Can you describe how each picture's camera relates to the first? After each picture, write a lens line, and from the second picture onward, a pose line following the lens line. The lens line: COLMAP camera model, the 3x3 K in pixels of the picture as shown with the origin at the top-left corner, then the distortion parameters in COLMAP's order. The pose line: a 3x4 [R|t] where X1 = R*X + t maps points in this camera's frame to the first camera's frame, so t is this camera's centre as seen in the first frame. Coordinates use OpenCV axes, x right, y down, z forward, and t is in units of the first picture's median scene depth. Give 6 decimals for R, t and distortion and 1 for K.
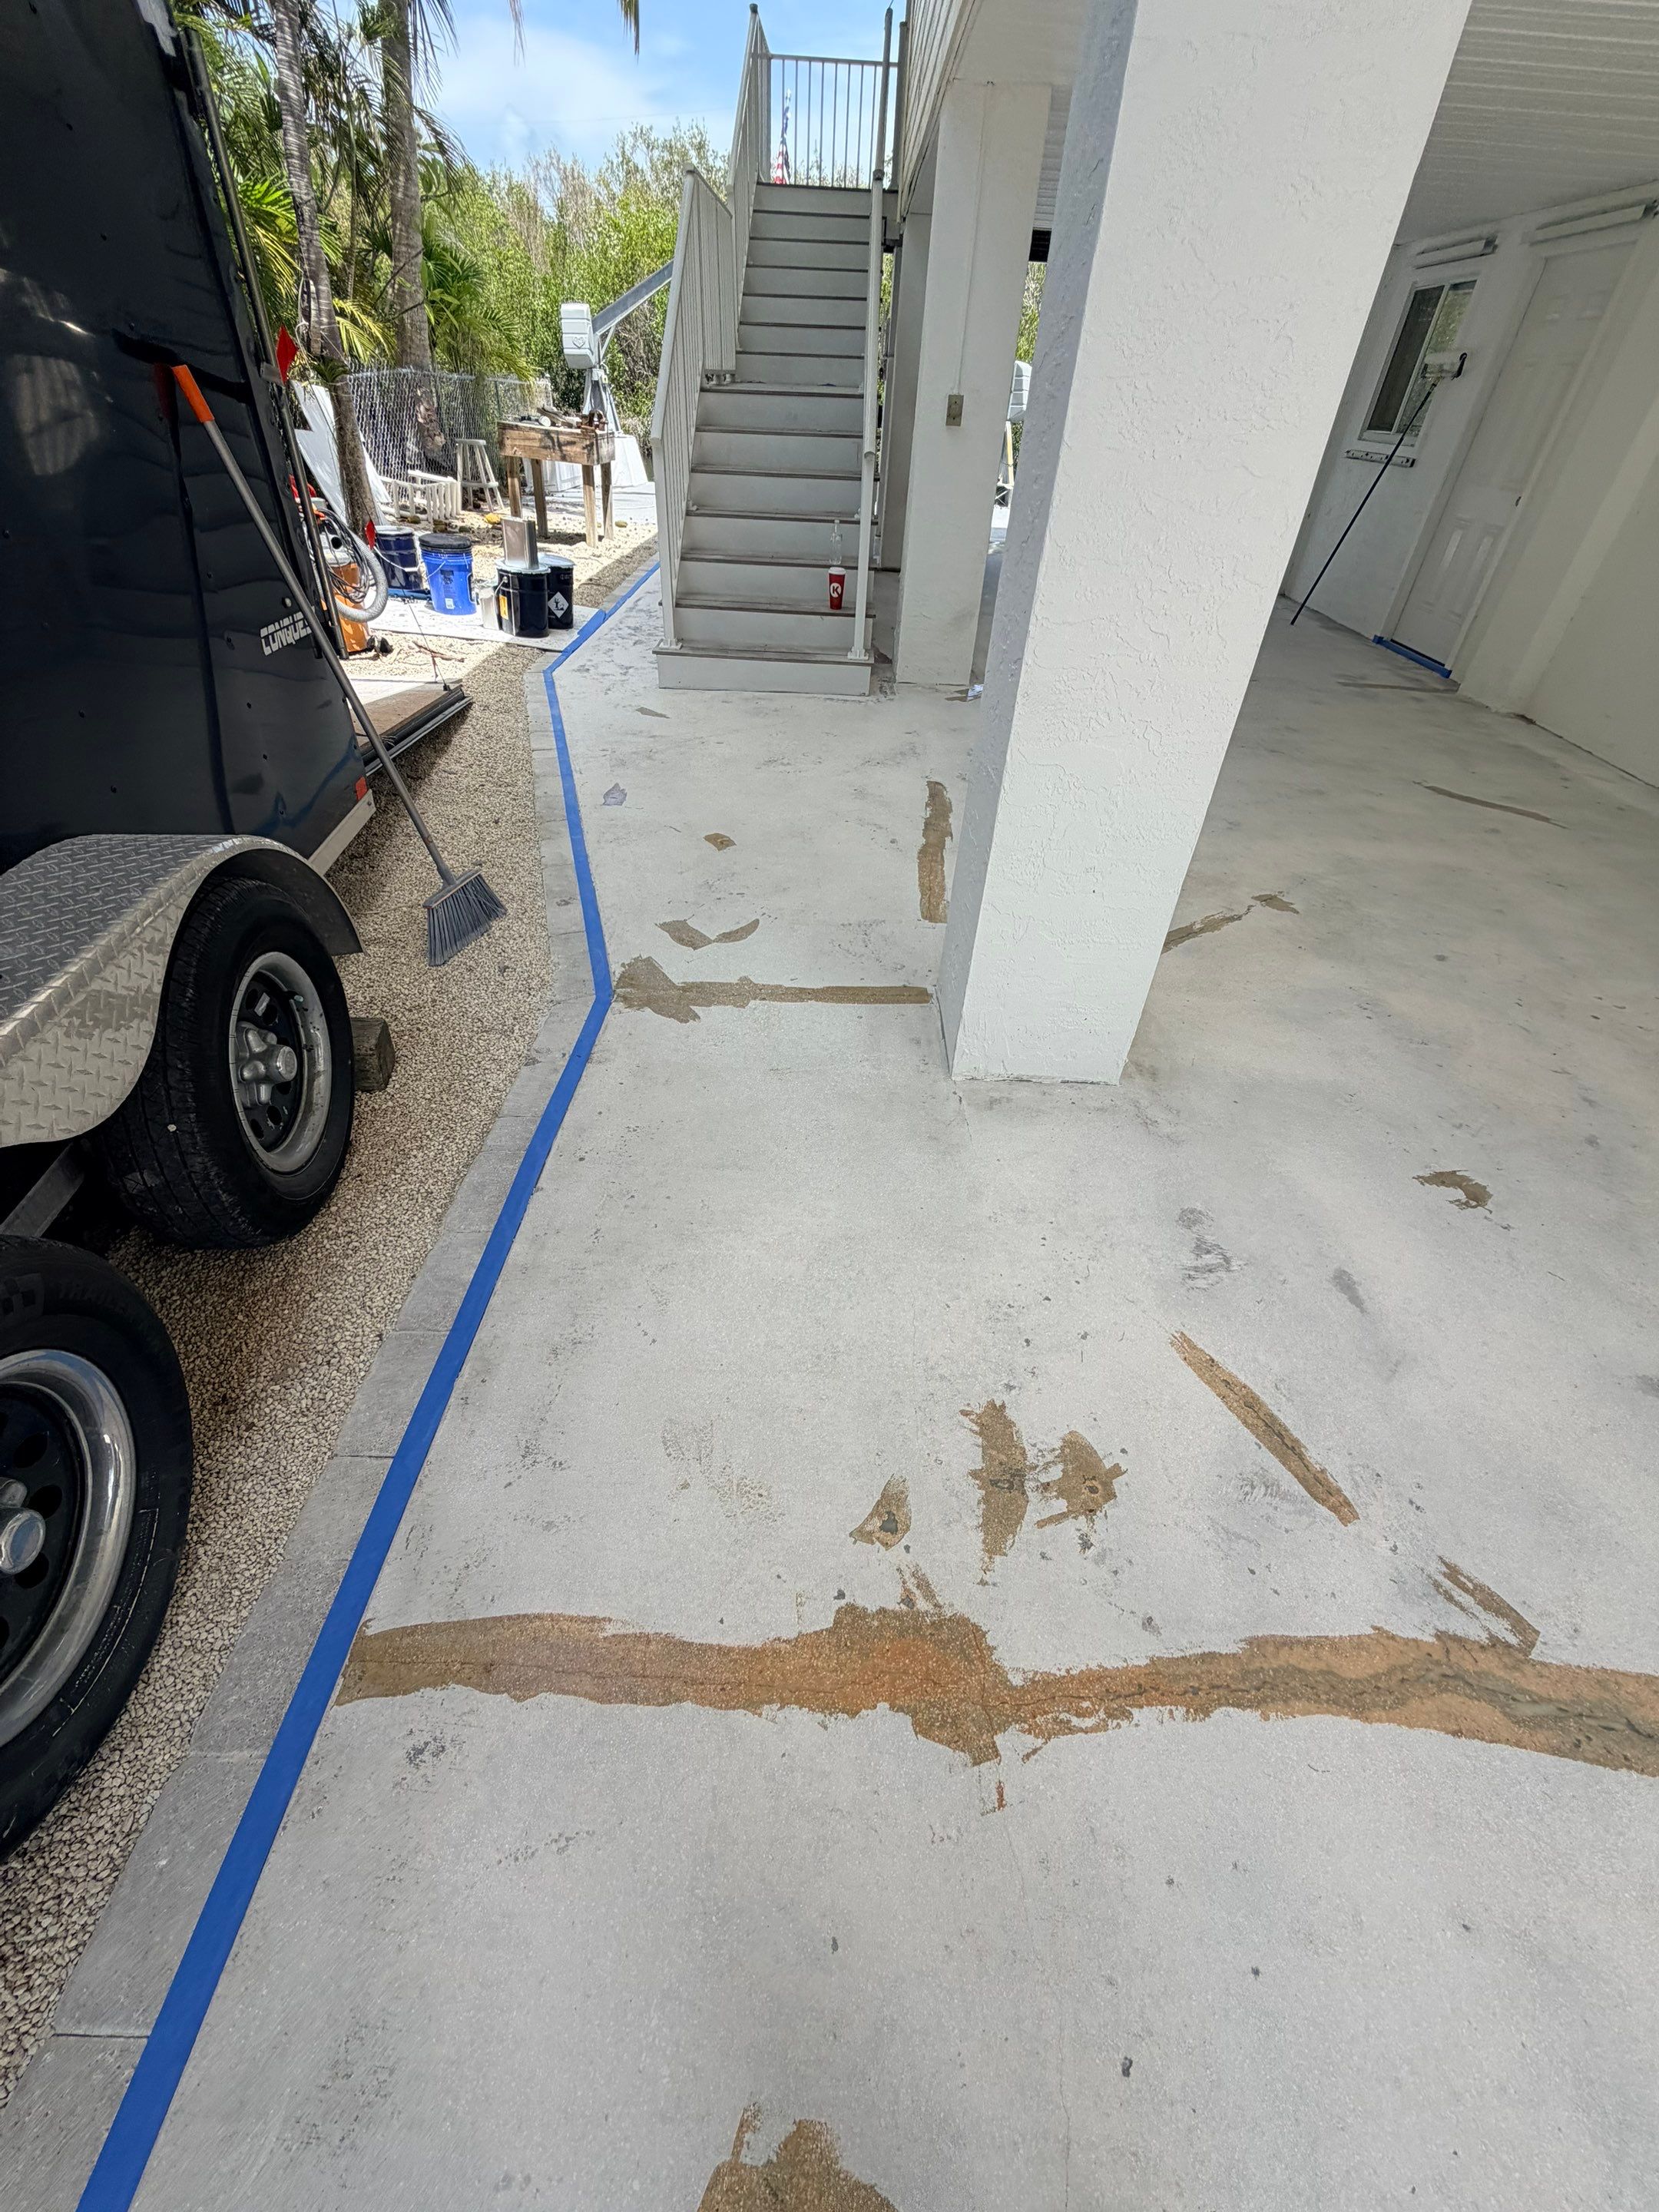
lens RADIAL K [[879.4, 0, 829.5], [0, 879.4, 1106.0], [0, 0, 1]] dist [-0.001995, 0.000137]
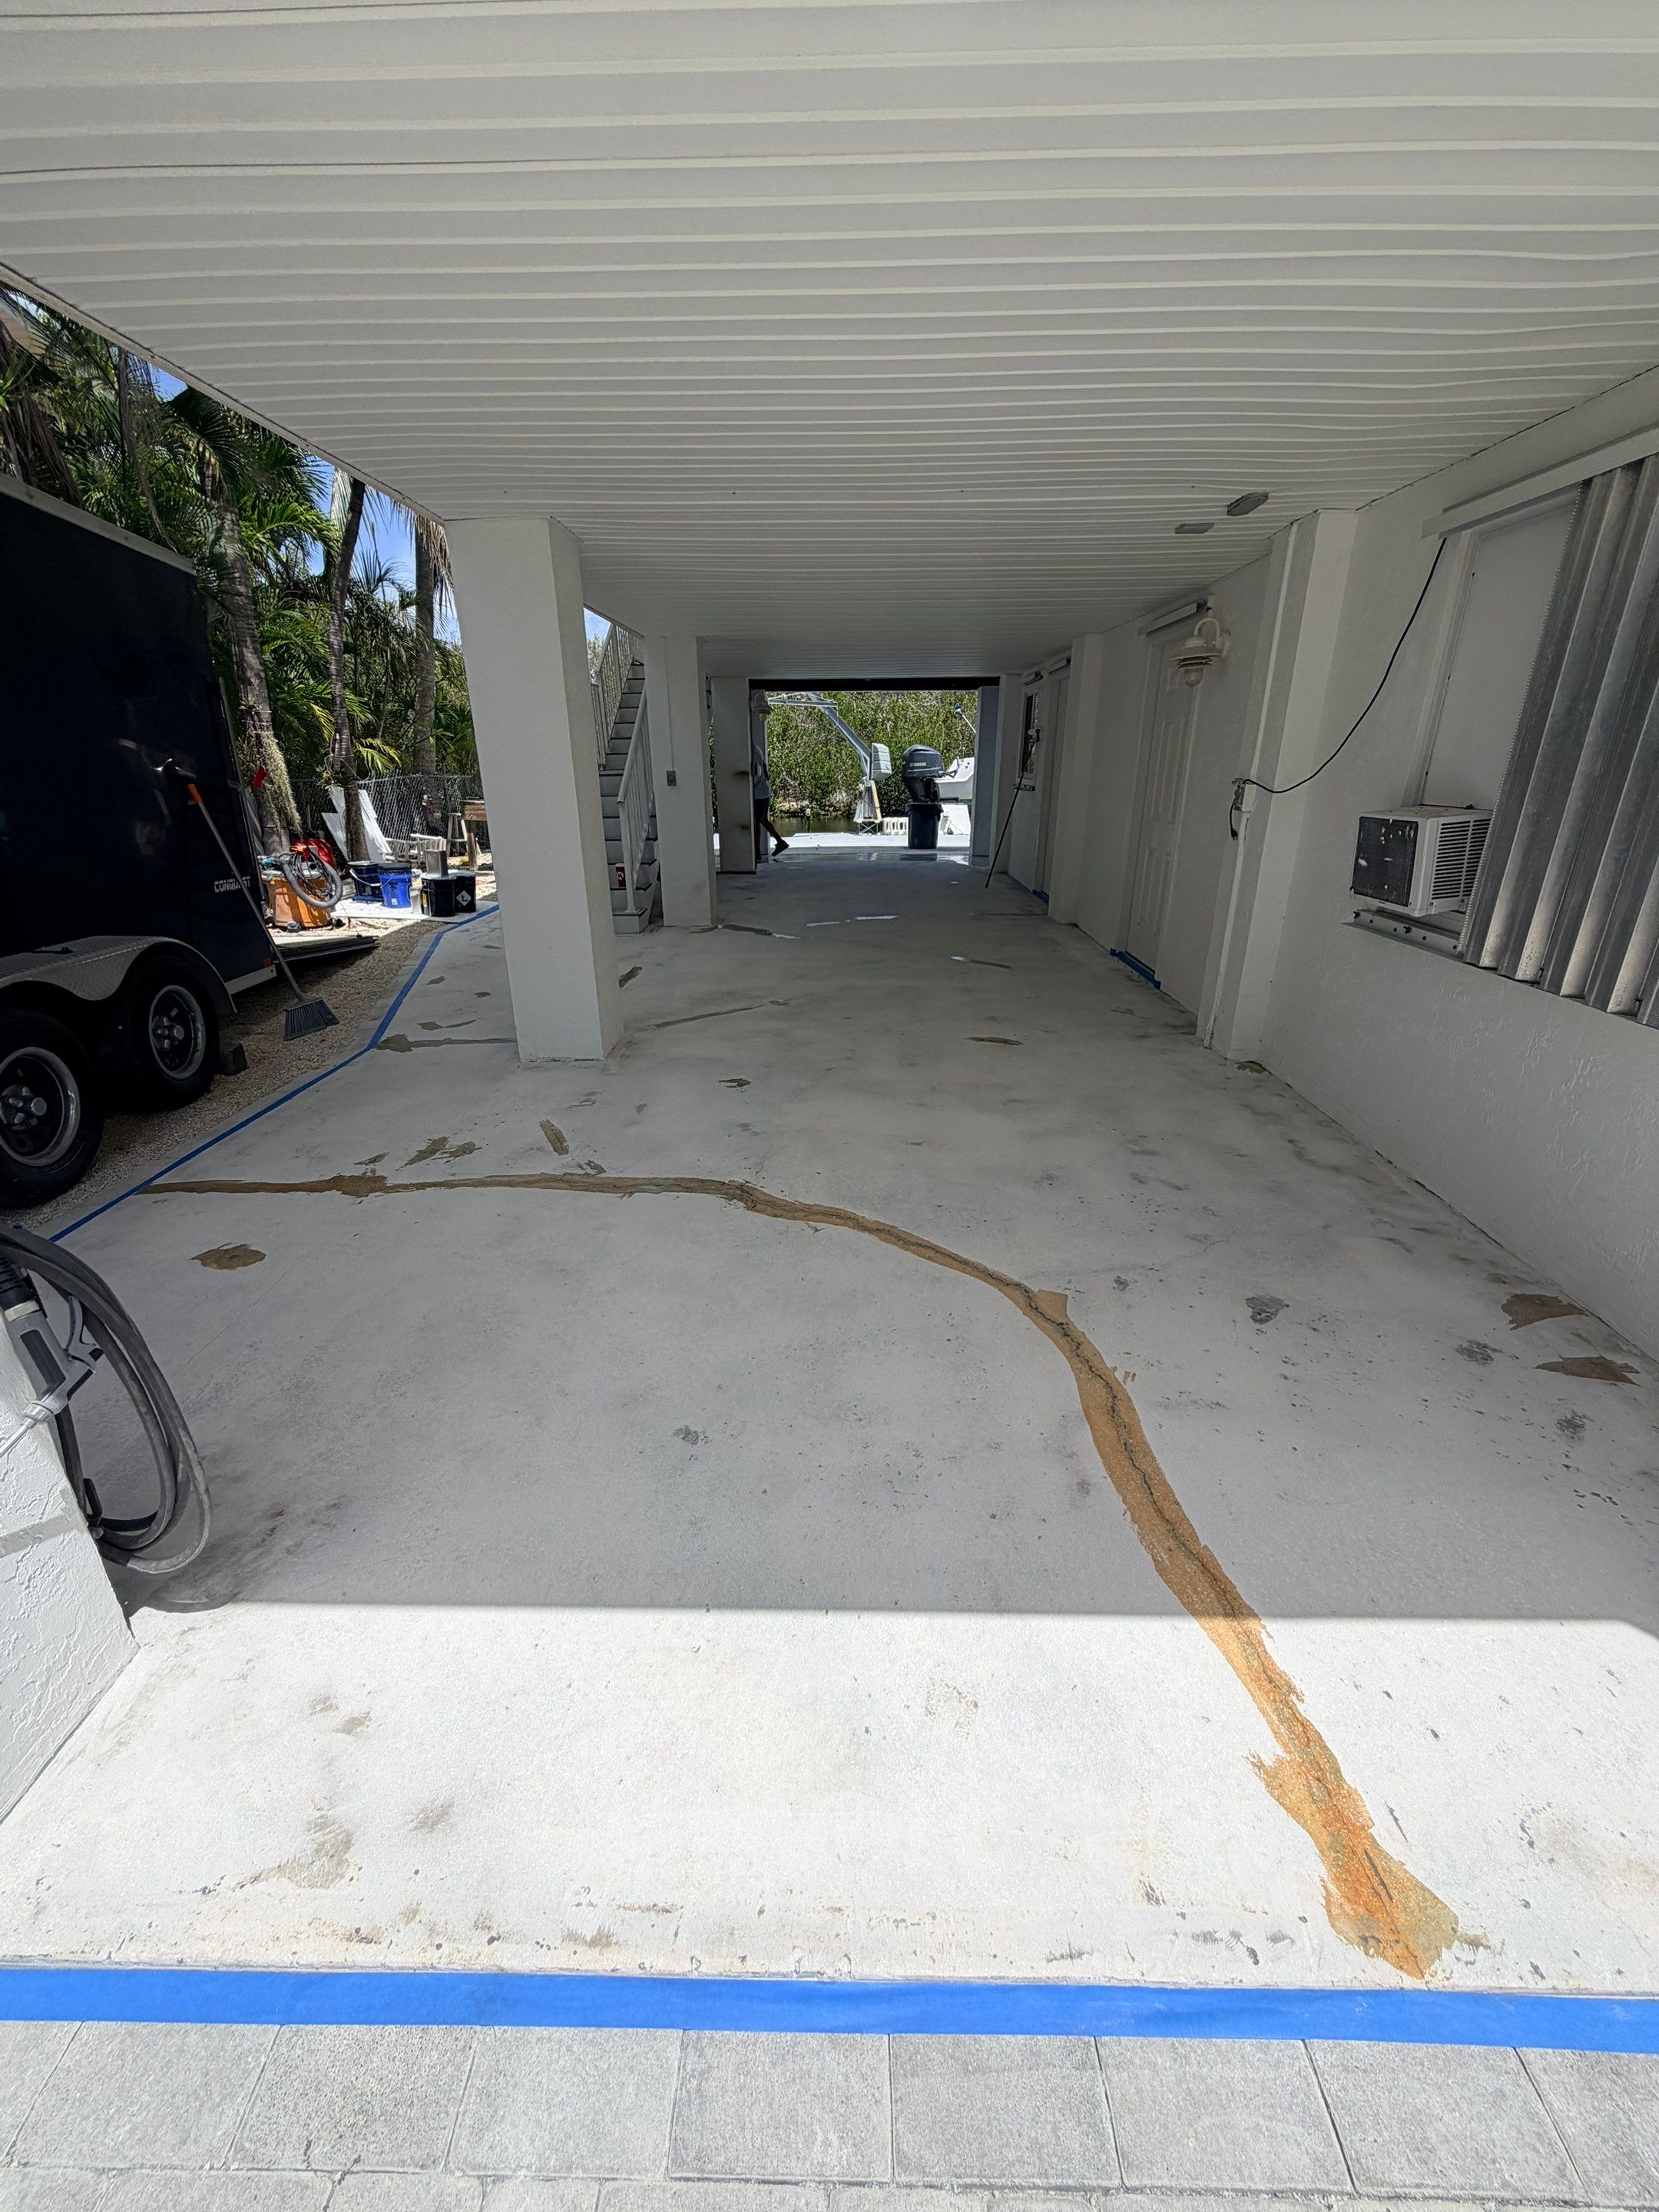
lens RADIAL K [[879.4, 0, 829.5], [0, 879.4, 1106.0], [0, 0, 1]] dist [-0.001995, 0.000137]
pose [[0.998427, -0.052377, -0.019989, 0.844841], [0.043657, 0.950090, -0.308907, 0.688077], [0.035171, 0.307548, 0.950882, -0.811724]]
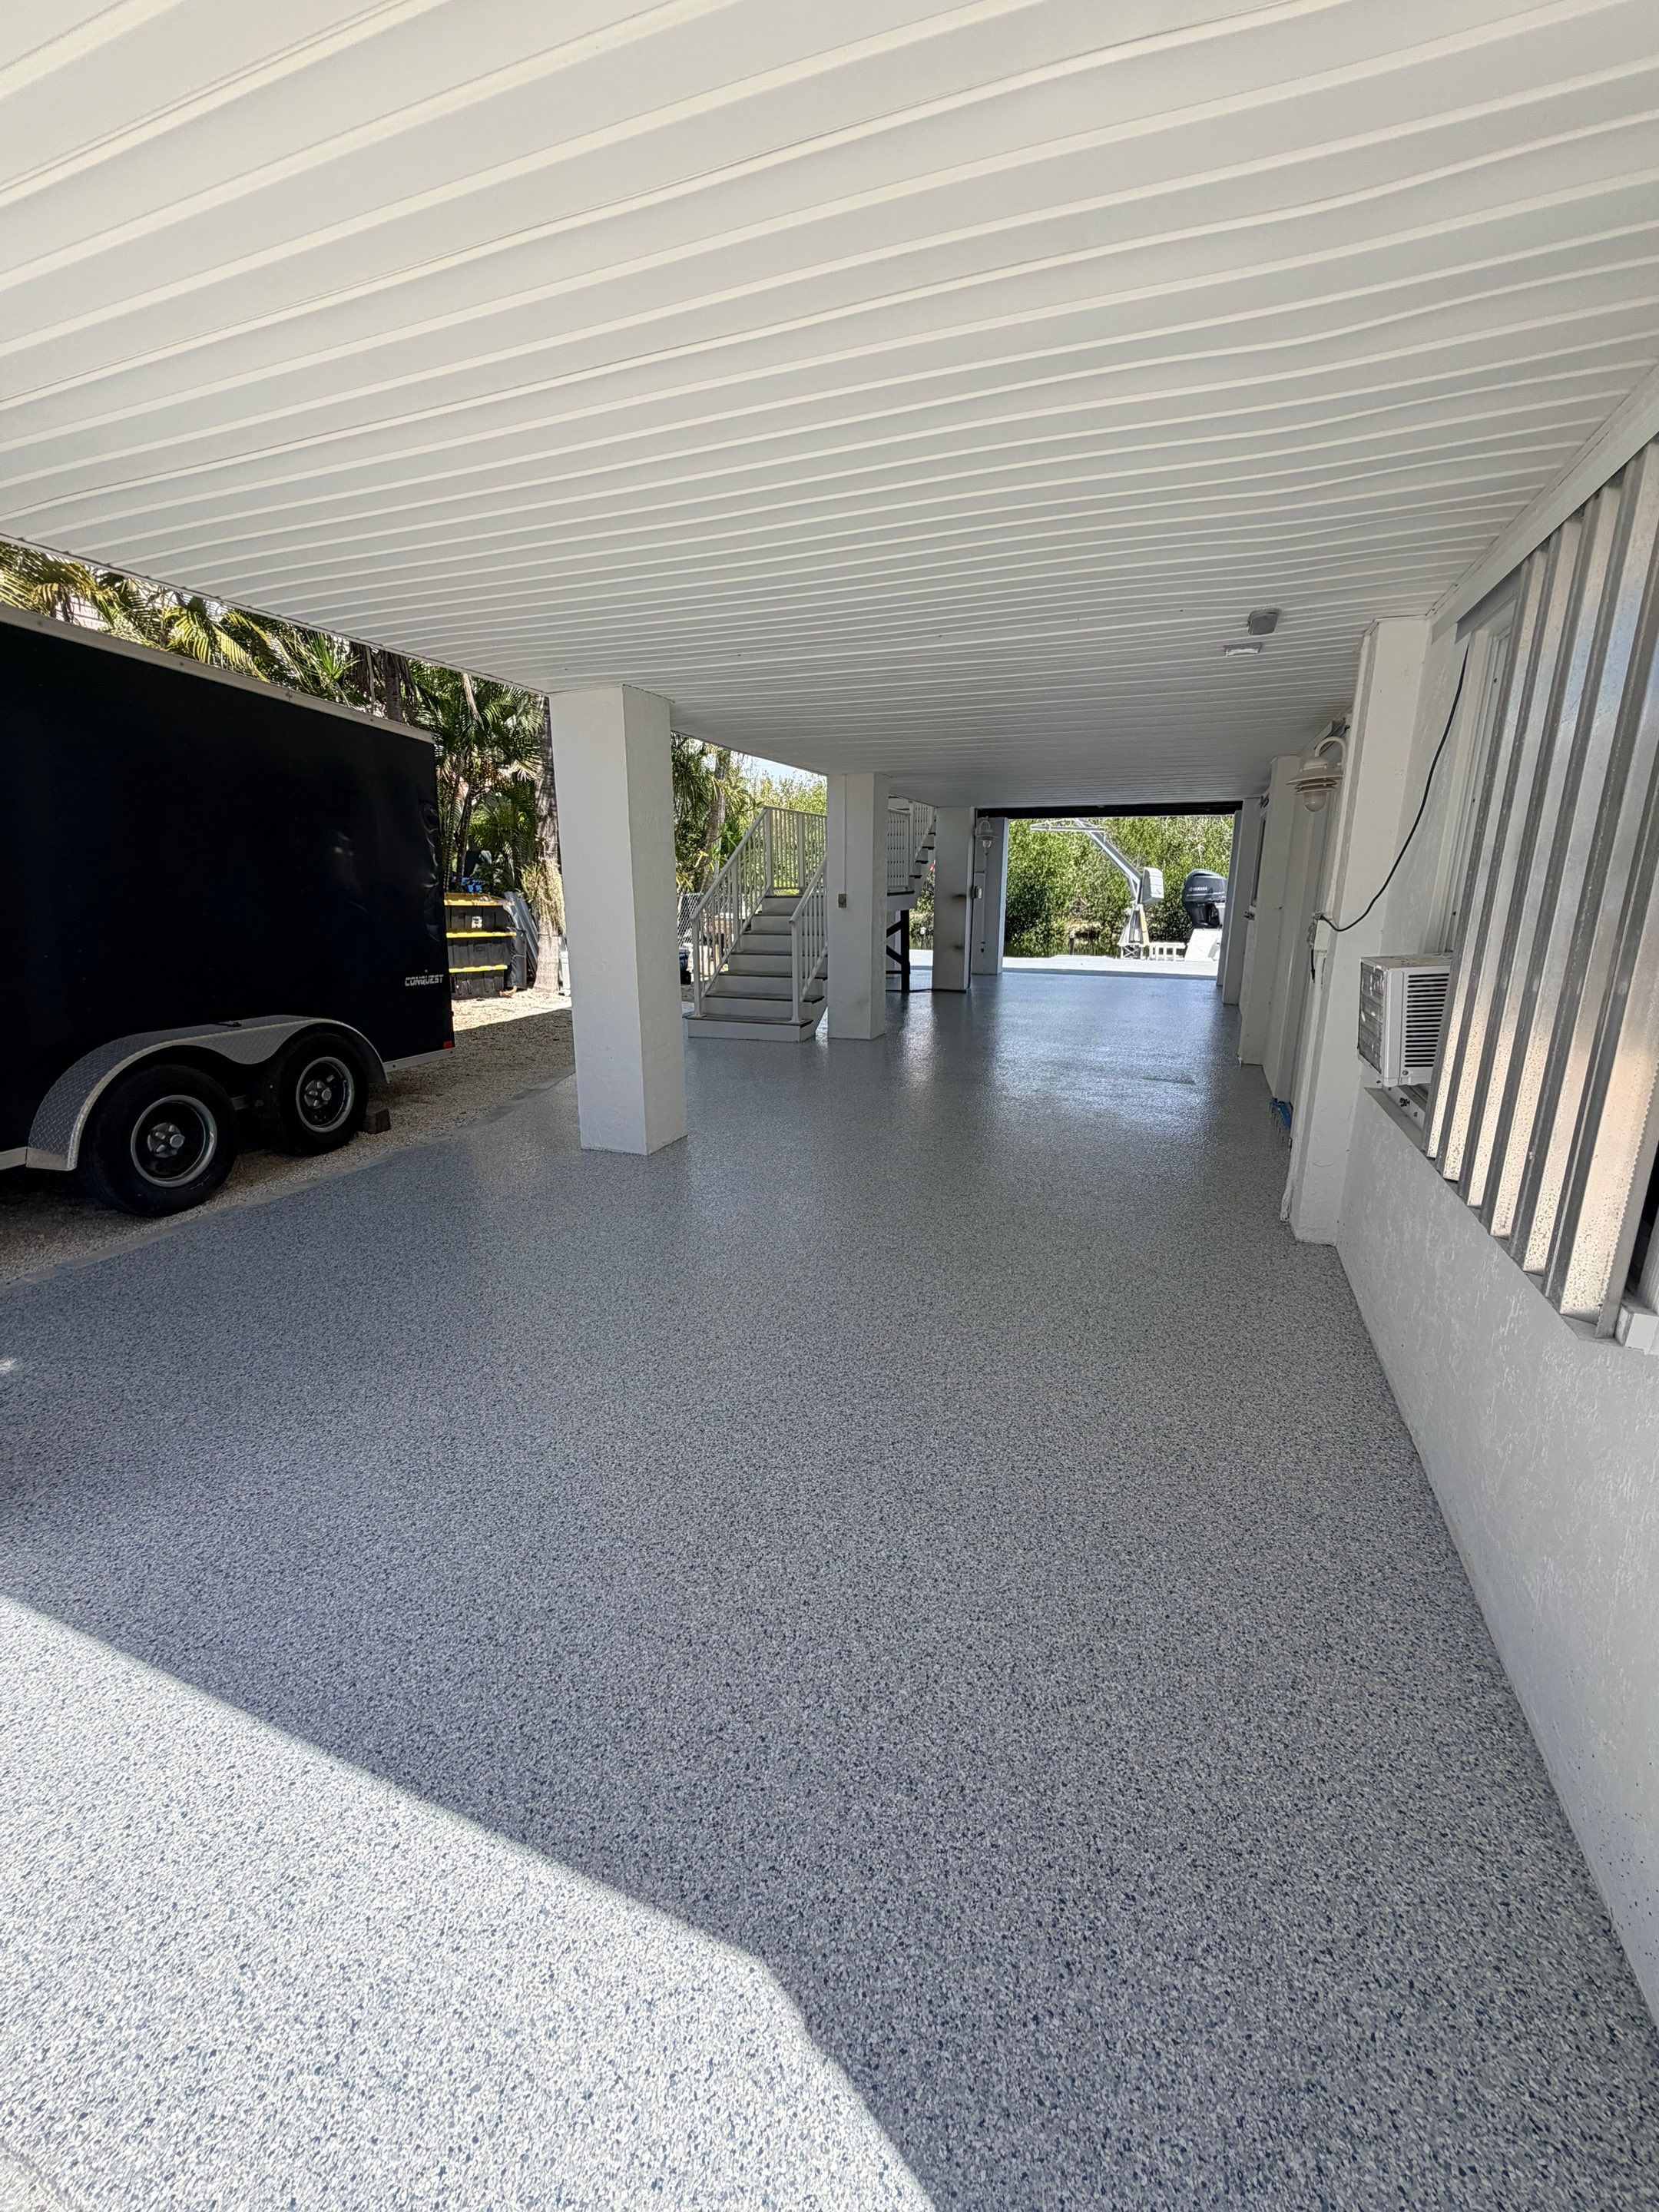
lens RADIAL K [[879.4, 0, 829.5], [0, 879.4, 1106.0], [0, 0, 1]] dist [-0.001995, 0.000137]
pose [[0.938148, 0.037422, -0.344207, 1.421251], [-0.182900, 0.897675, -0.400907, 0.618261], [0.293983, 0.439066, 0.848997, -0.700589]]
